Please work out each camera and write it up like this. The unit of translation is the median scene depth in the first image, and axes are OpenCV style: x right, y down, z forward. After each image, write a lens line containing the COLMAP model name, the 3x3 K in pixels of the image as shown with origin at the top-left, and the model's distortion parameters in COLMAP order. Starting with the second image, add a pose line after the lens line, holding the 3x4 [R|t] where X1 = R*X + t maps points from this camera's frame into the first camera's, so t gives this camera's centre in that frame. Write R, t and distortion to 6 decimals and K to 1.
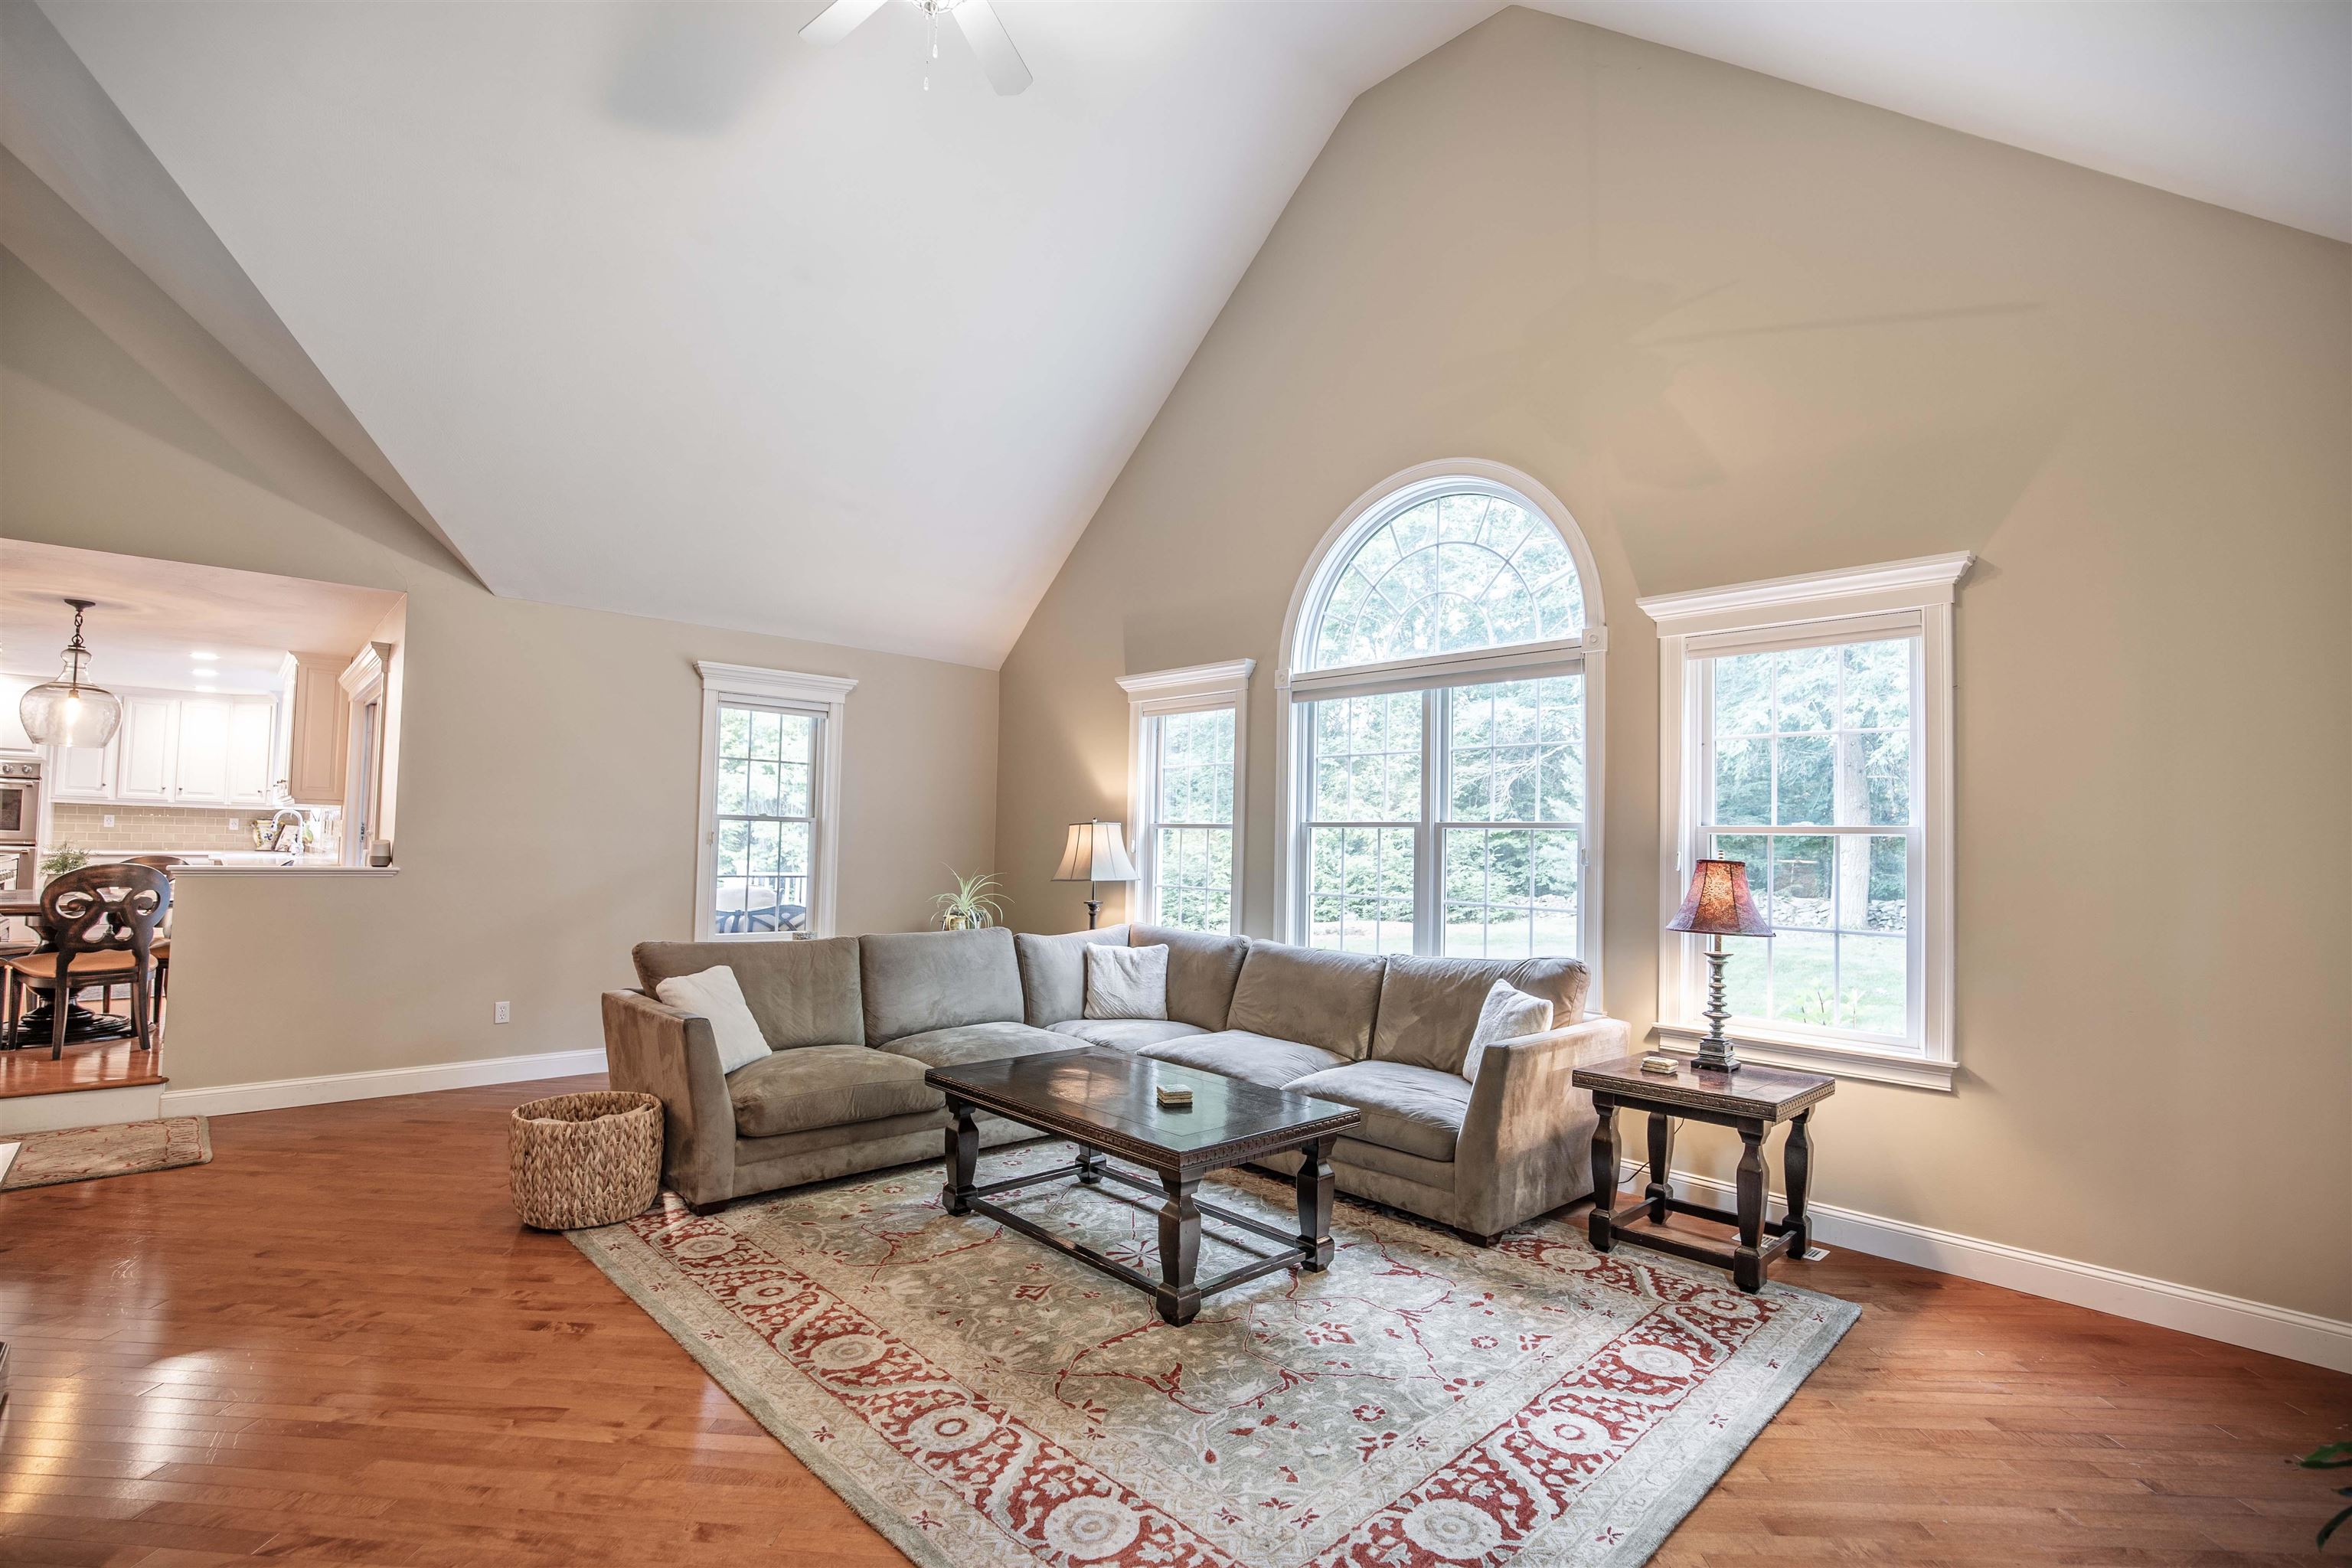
lens RADIAL K [[1094.2, 0, 1175.5], [0, 1094.2, 789.9], [0, 0, 1]] dist [-0.023891, 0.000056]
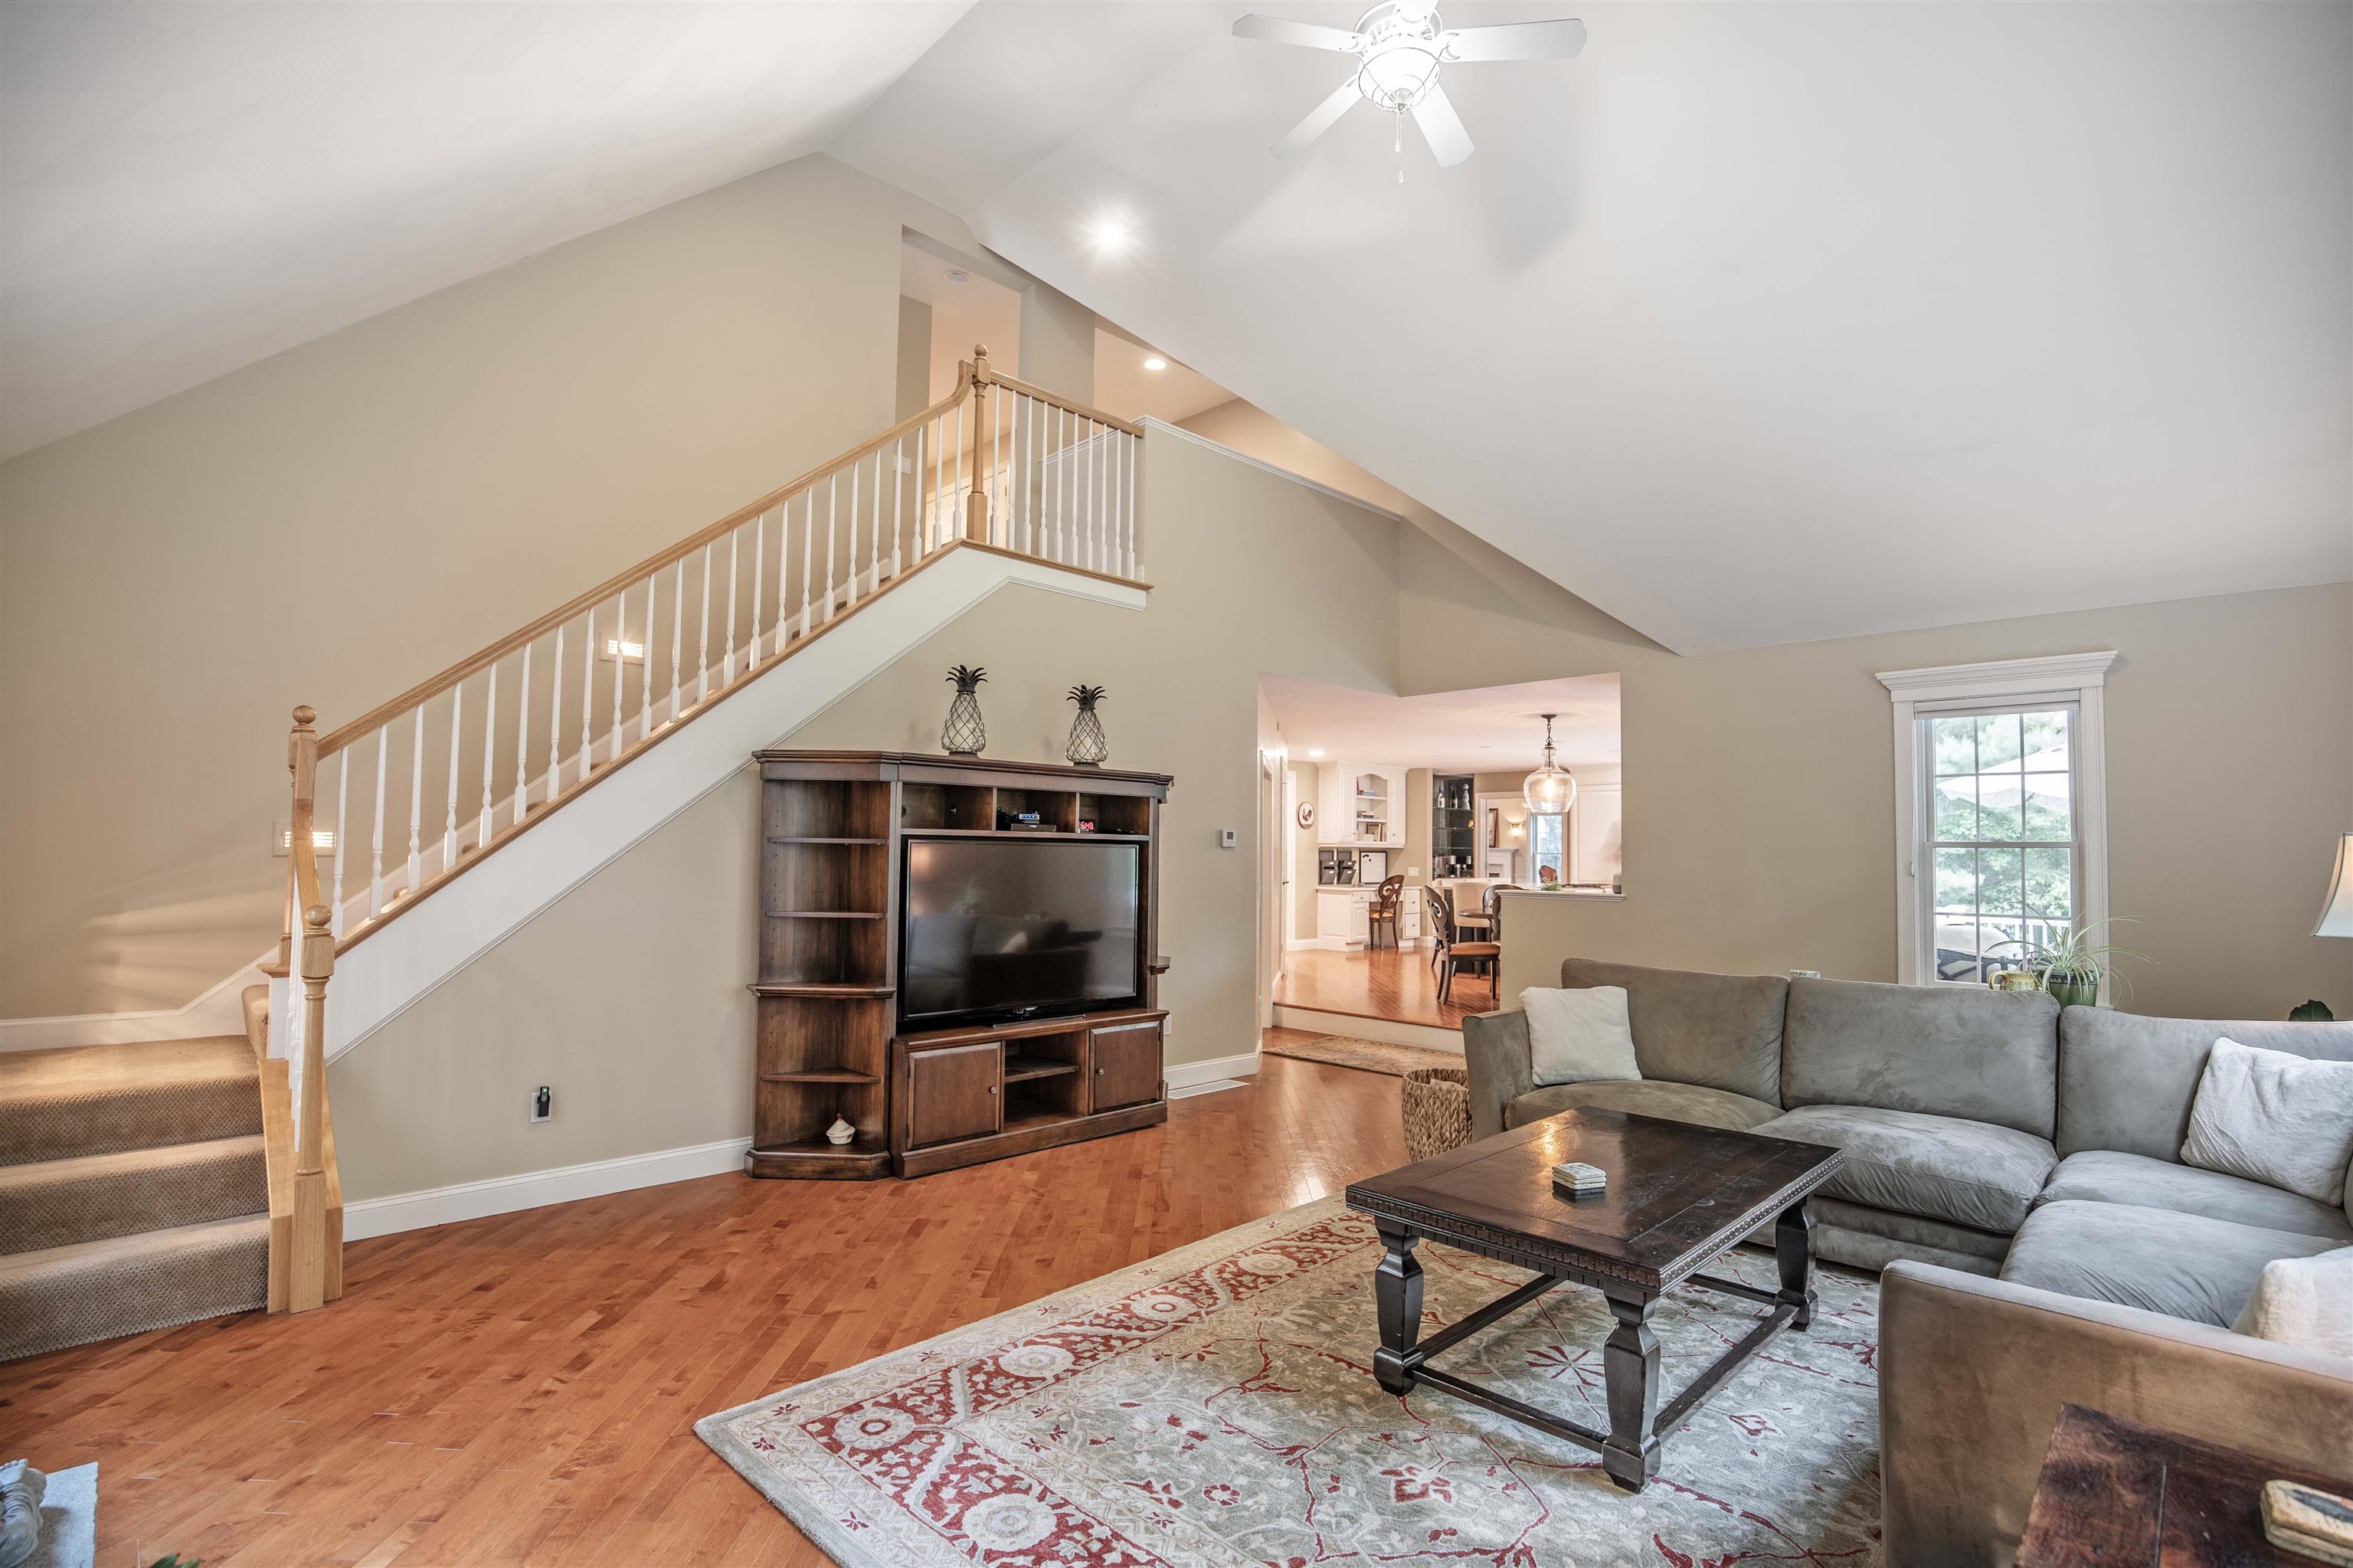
lens RADIAL K [[1094.7, 0, 1171.0], [0, 1094.7, 795.0], [0, 0, 1]] dist [-0.023891, 0.000056]
pose [[0.025497, -0.076311, -0.996758, 0.793779], [0.040285, 0.996351, -0.075250, 0.047740], [0.998863, -0.038235, 0.028478, 0.683221]]
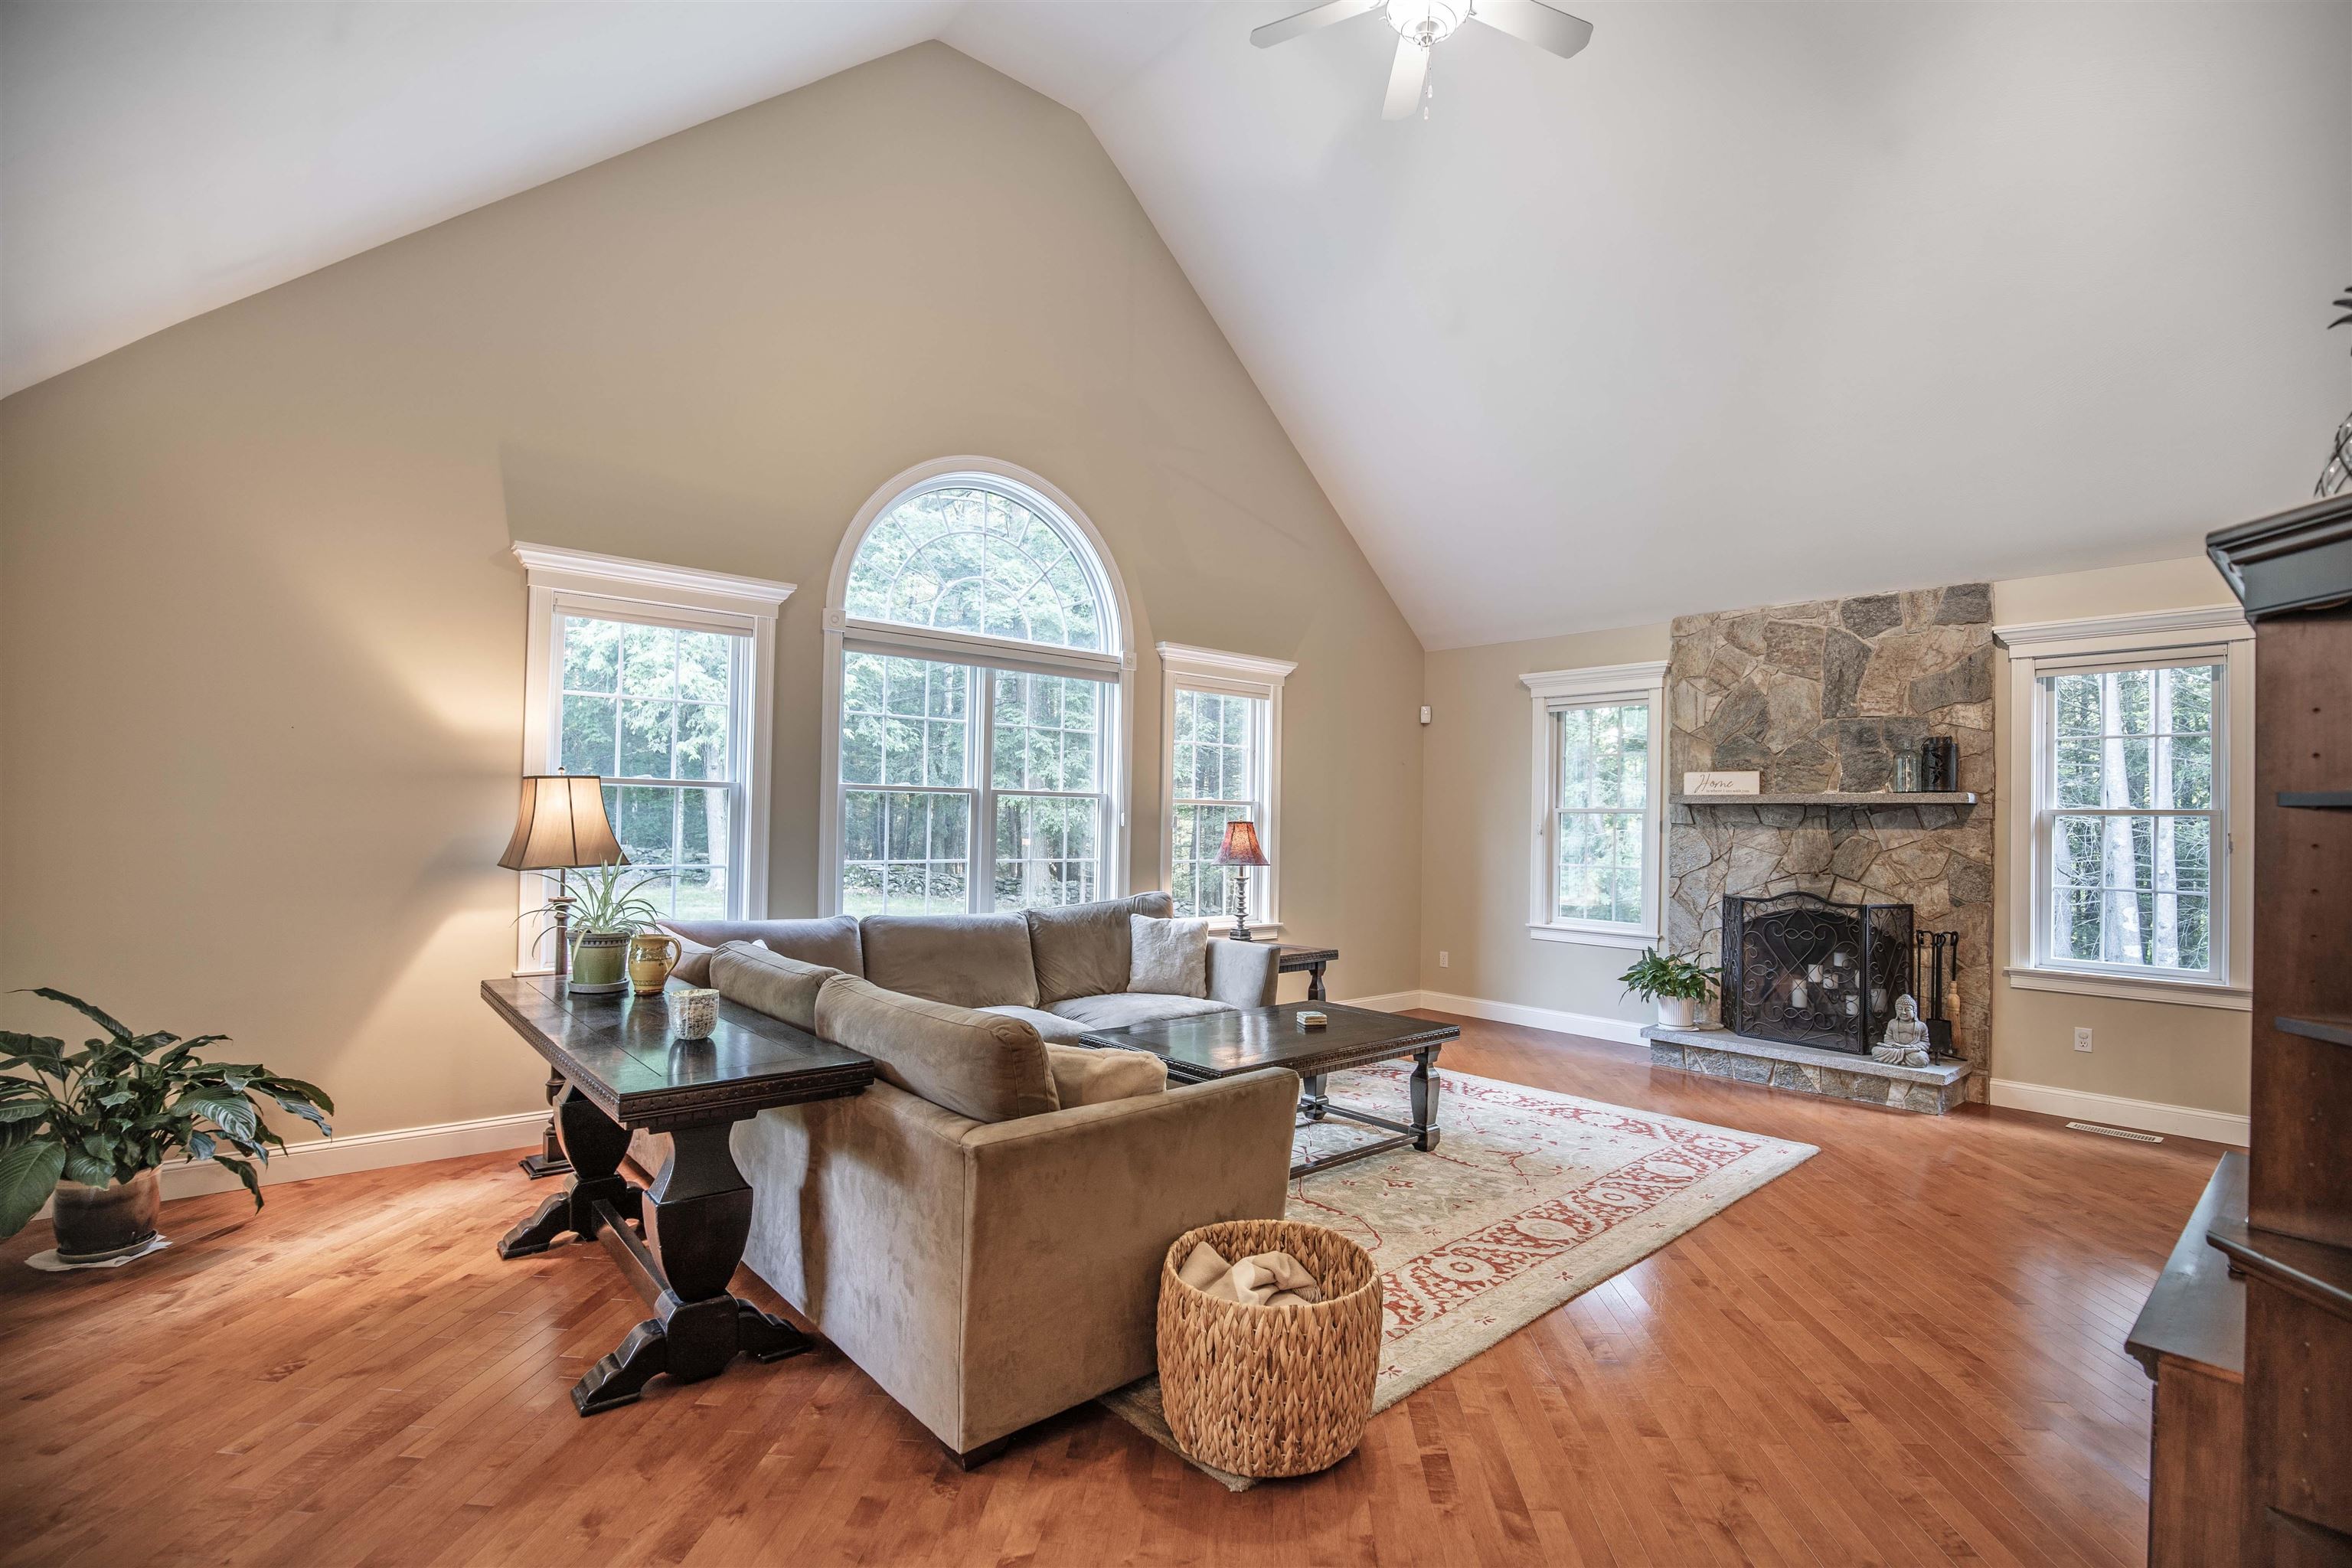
lens RADIAL K [[1094.2, 0, 1175.9], [0, 1094.2, 796.8], [0, 0, 1]] dist [-0.023891, 0.000056]
pose [[0.030389, -0.004556, 0.999528, -1.250655], [-0.069534, 0.997557, 0.006661, 0.023970], [-0.997117, -0.069703, 0.029998, 1.123304]]
